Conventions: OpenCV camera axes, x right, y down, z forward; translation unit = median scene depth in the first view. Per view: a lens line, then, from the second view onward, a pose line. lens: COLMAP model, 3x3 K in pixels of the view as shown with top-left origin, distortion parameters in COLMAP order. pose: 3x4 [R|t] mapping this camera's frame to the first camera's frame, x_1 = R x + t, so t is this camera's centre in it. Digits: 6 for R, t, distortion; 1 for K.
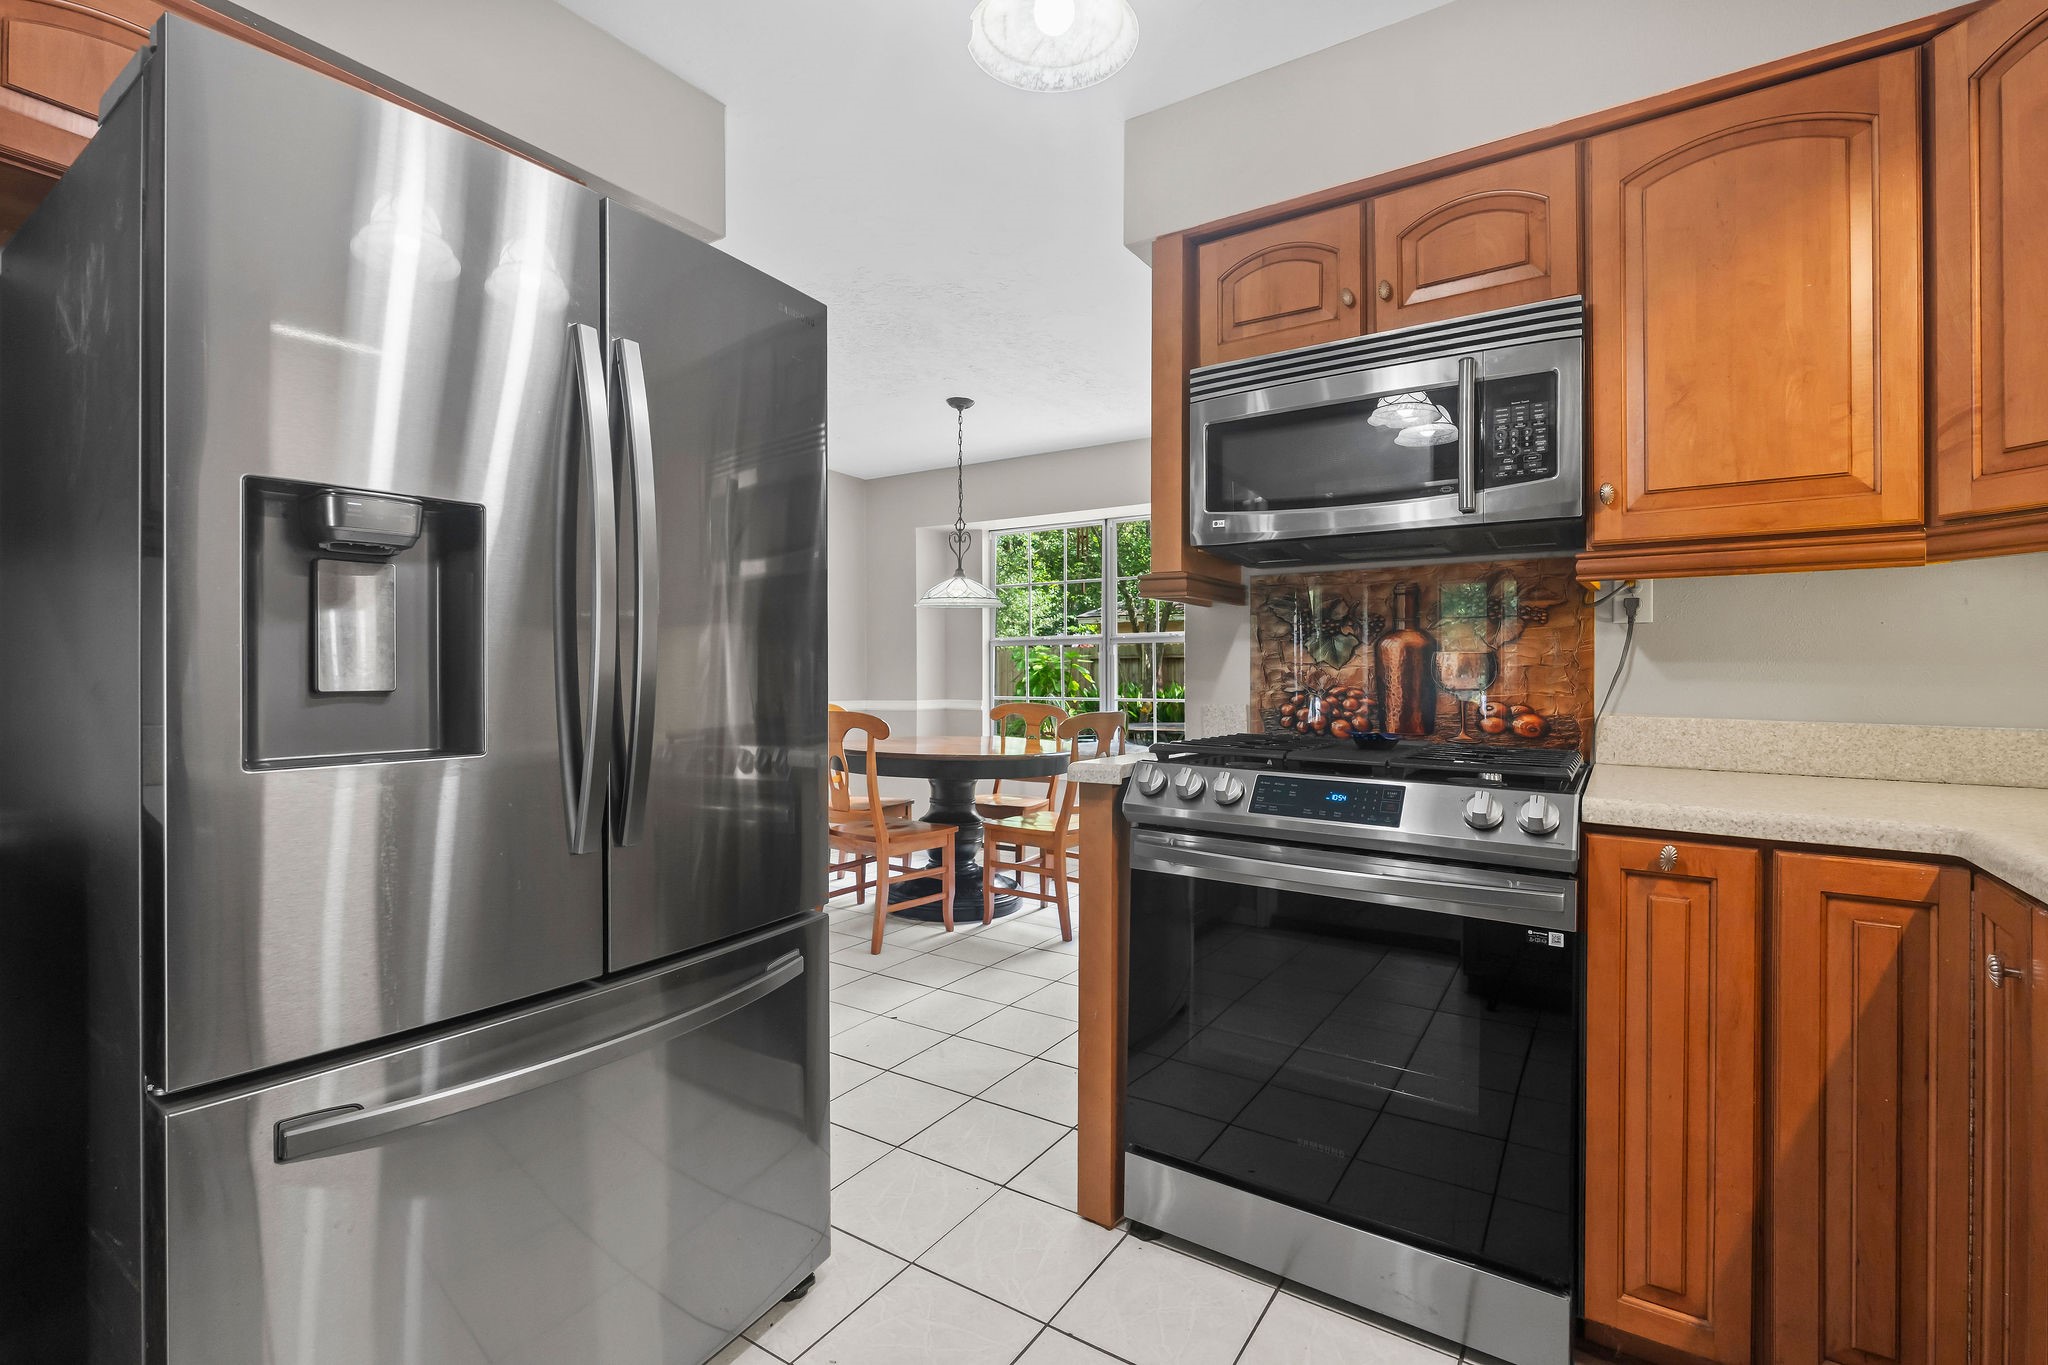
lens RADIAL K [[912.7, 0, 1019.1], [0, 912.7, 667.9], [0, 0, 1]] dist [-0.002605, 0.000400]
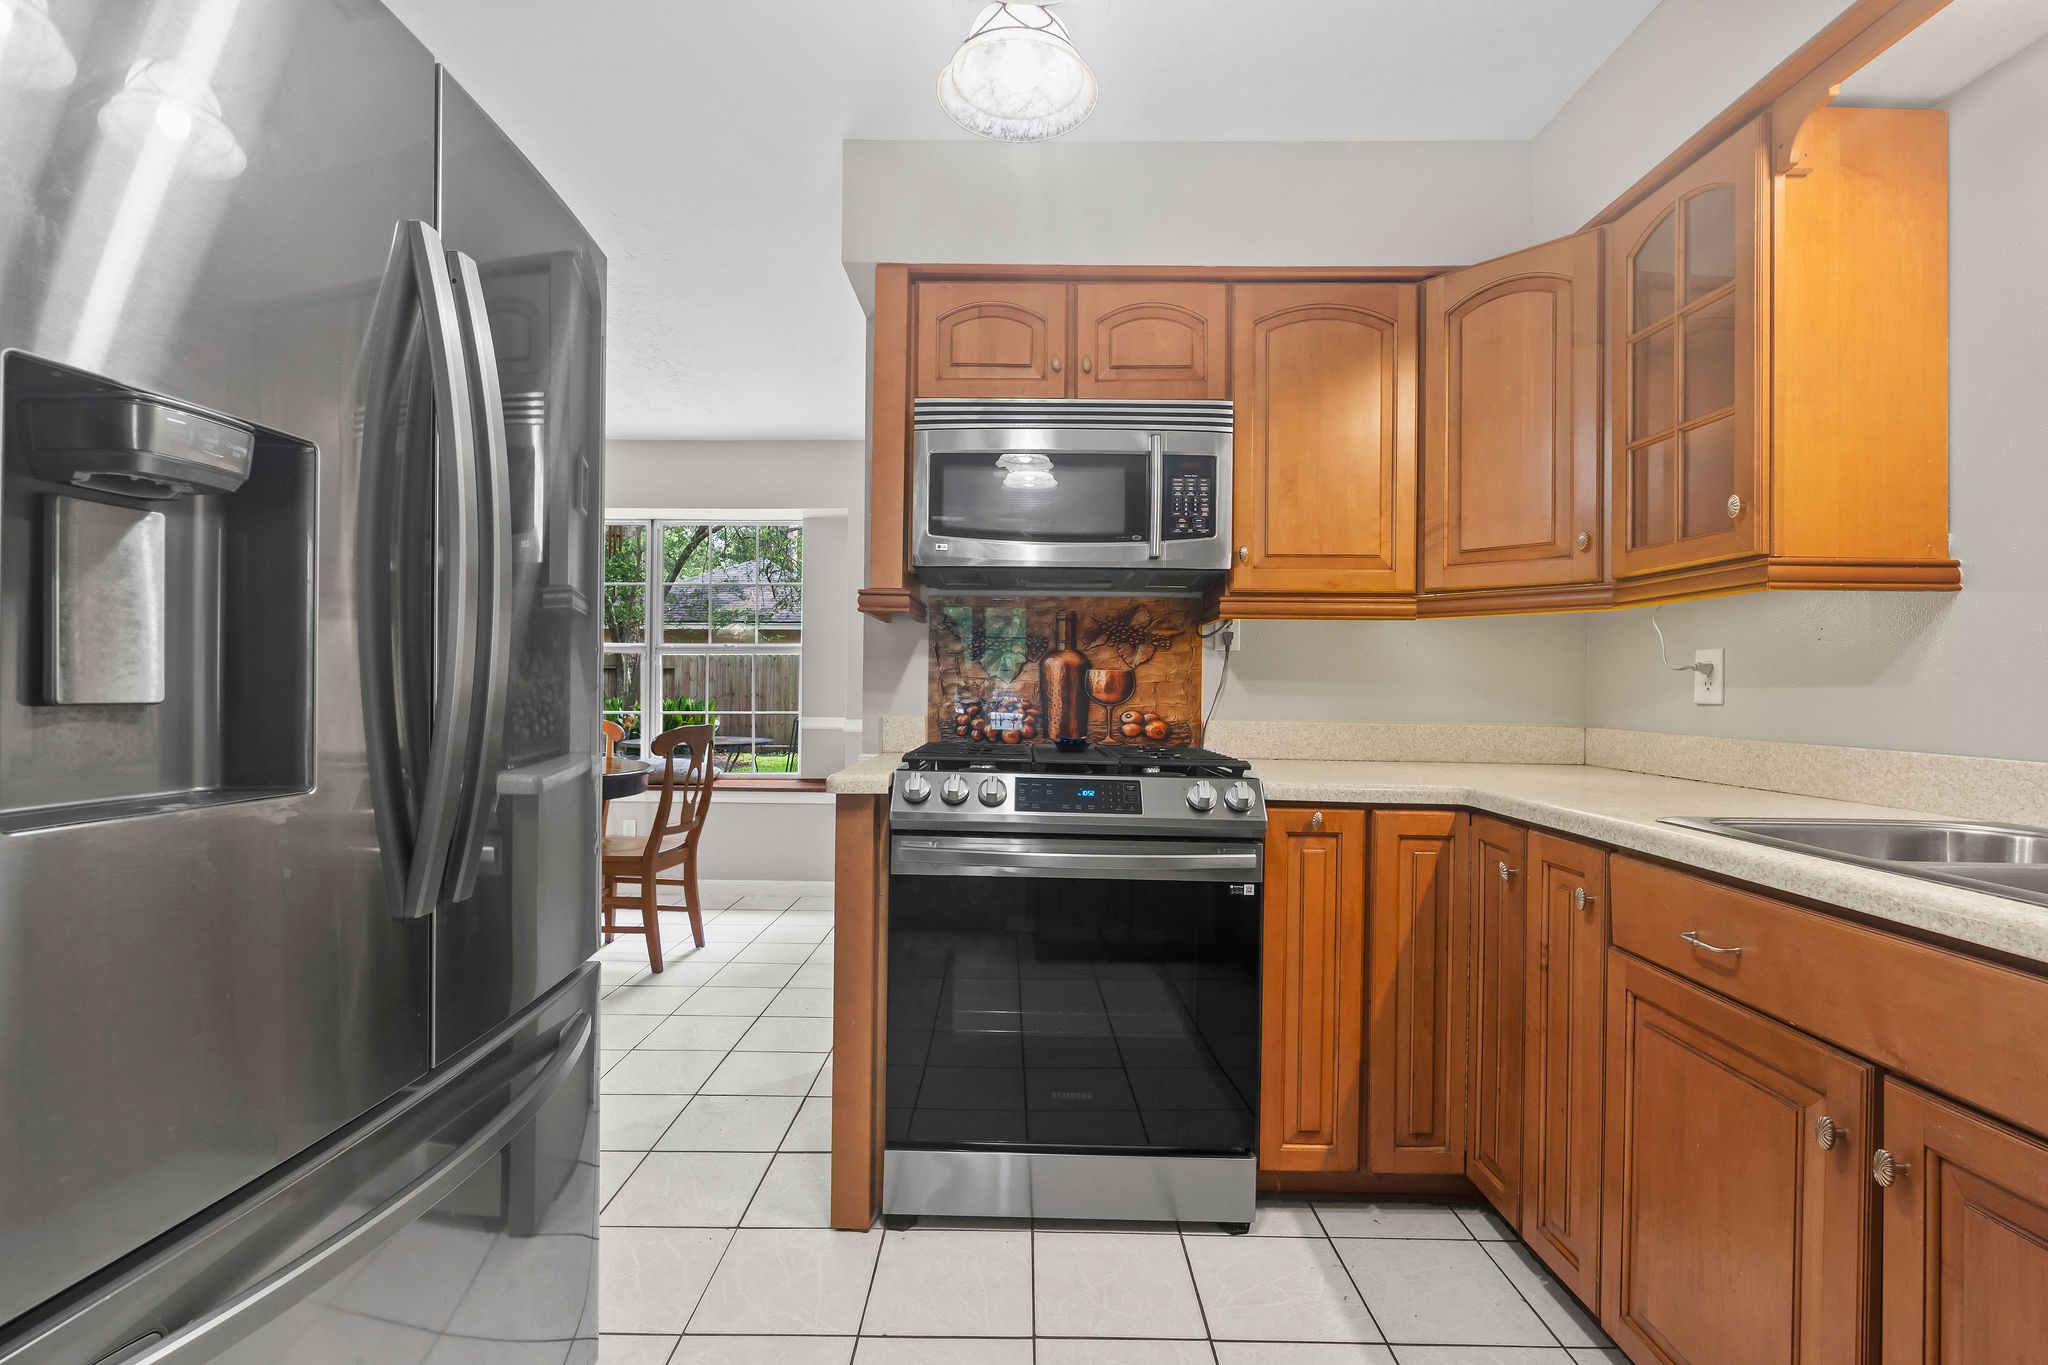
lens RADIAL K [[912.7, 0, 1012.2], [0, 912.7, 680.6], [0, 0, 1]] dist [-0.002605, 0.000400]
pose [[0.838377, 0.011783, 0.544963, -0.323627], [-0.011512, 0.999926, -0.003911, 0.002903], [-0.544969, -0.002995, 0.838451, 0.059463]]
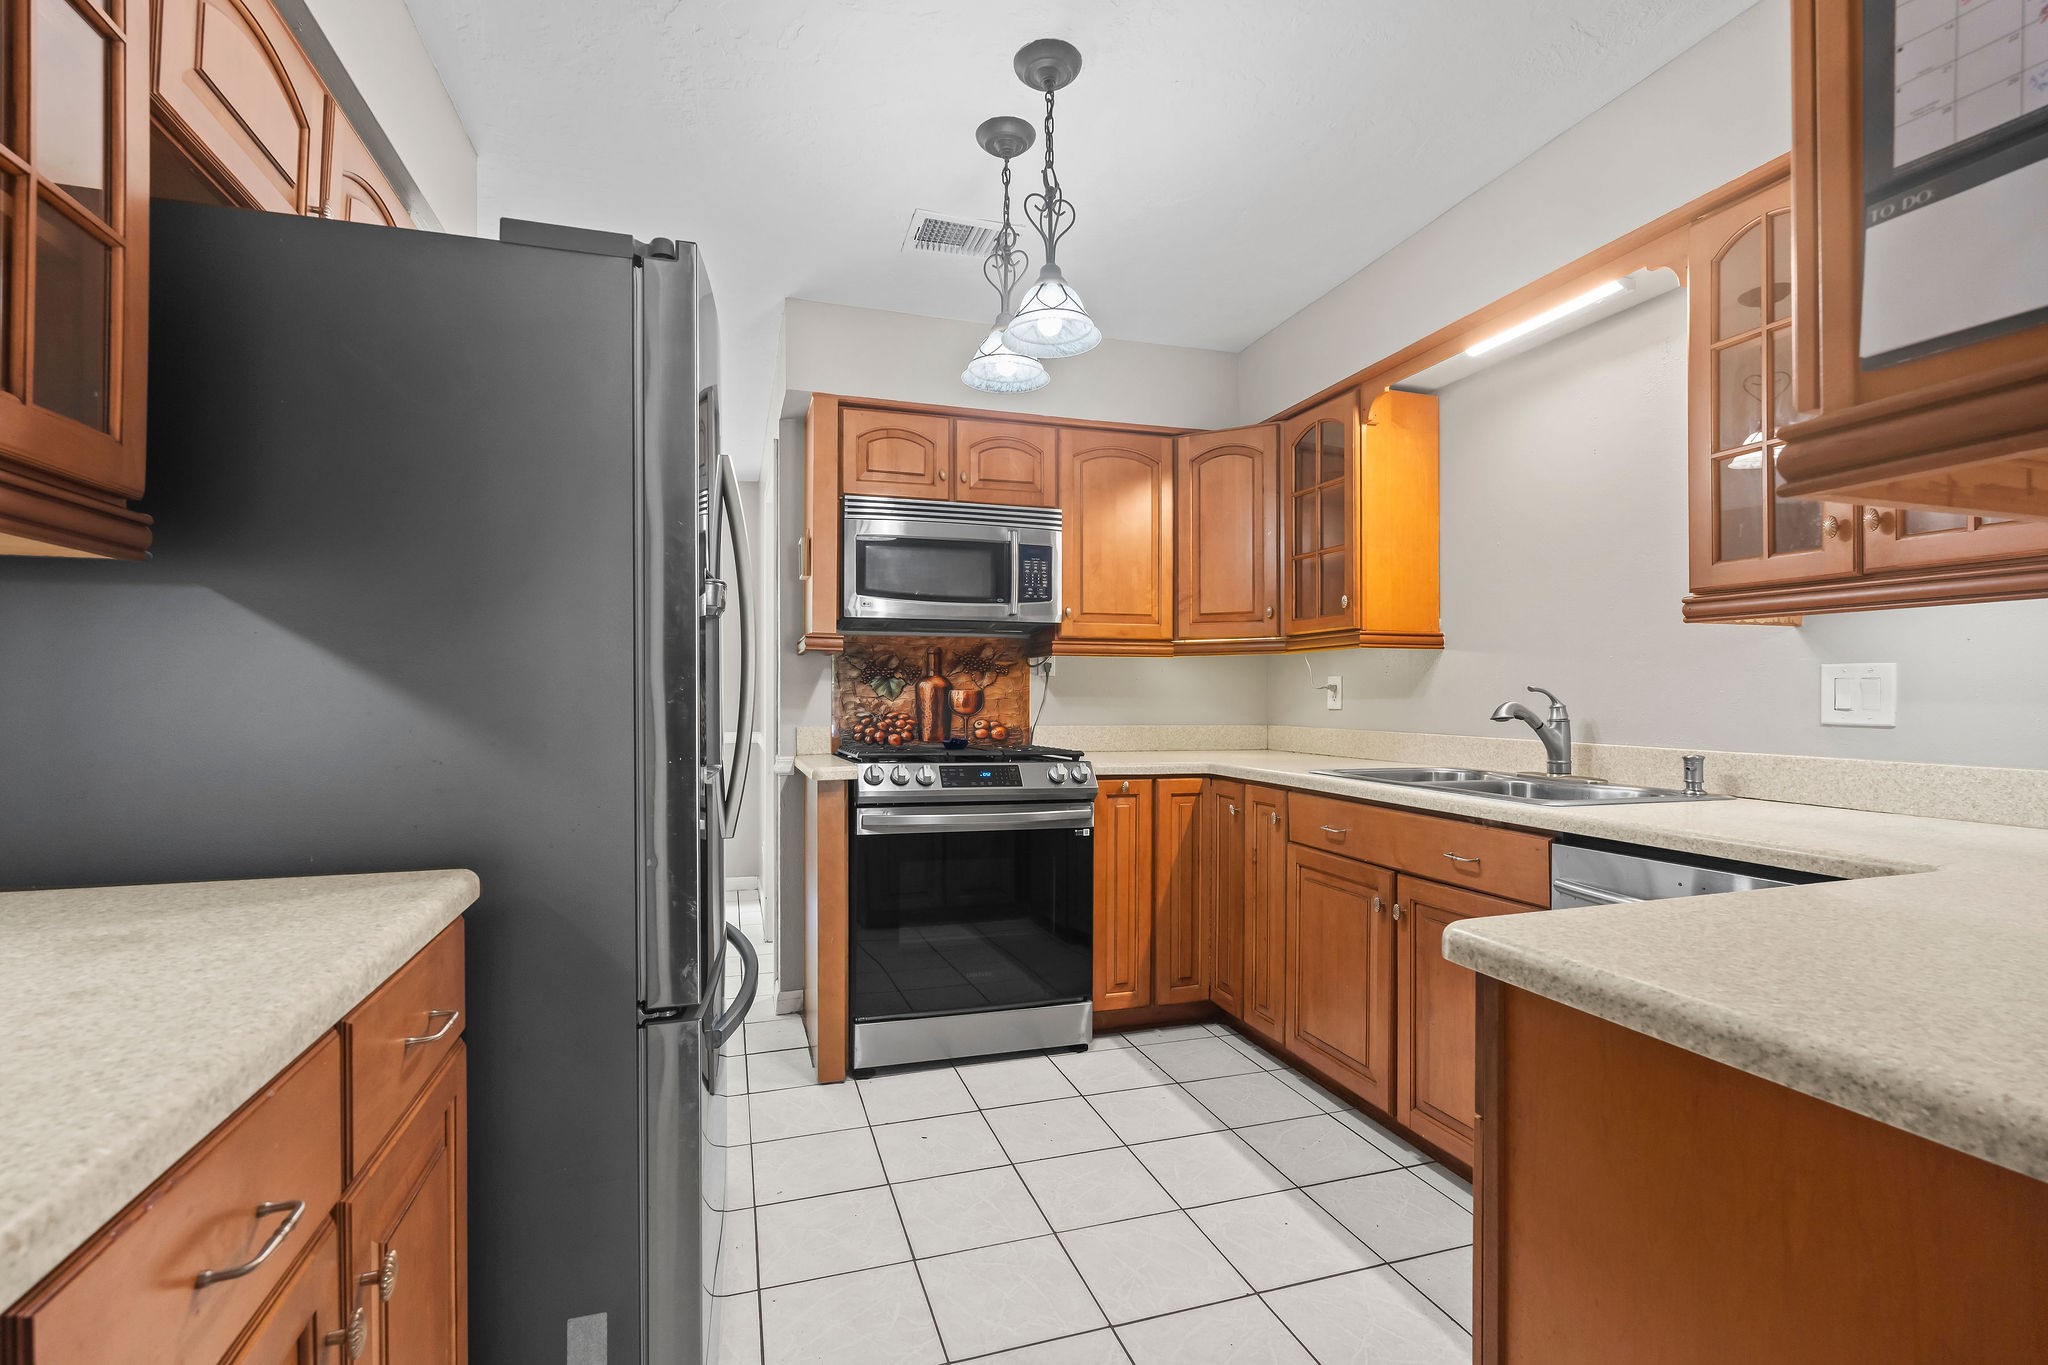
lens RADIAL K [[912.7, 0, 1014.1], [0, 912.7, 697.0], [0, 0, 1]] dist [-0.002605, 0.000400]
pose [[0.633032, 0.000156, 0.774126, -0.854685], [-0.001562, 0.999998, 0.001076, -0.008647], [-0.774124, -0.001890, 0.633031, -0.141743]]
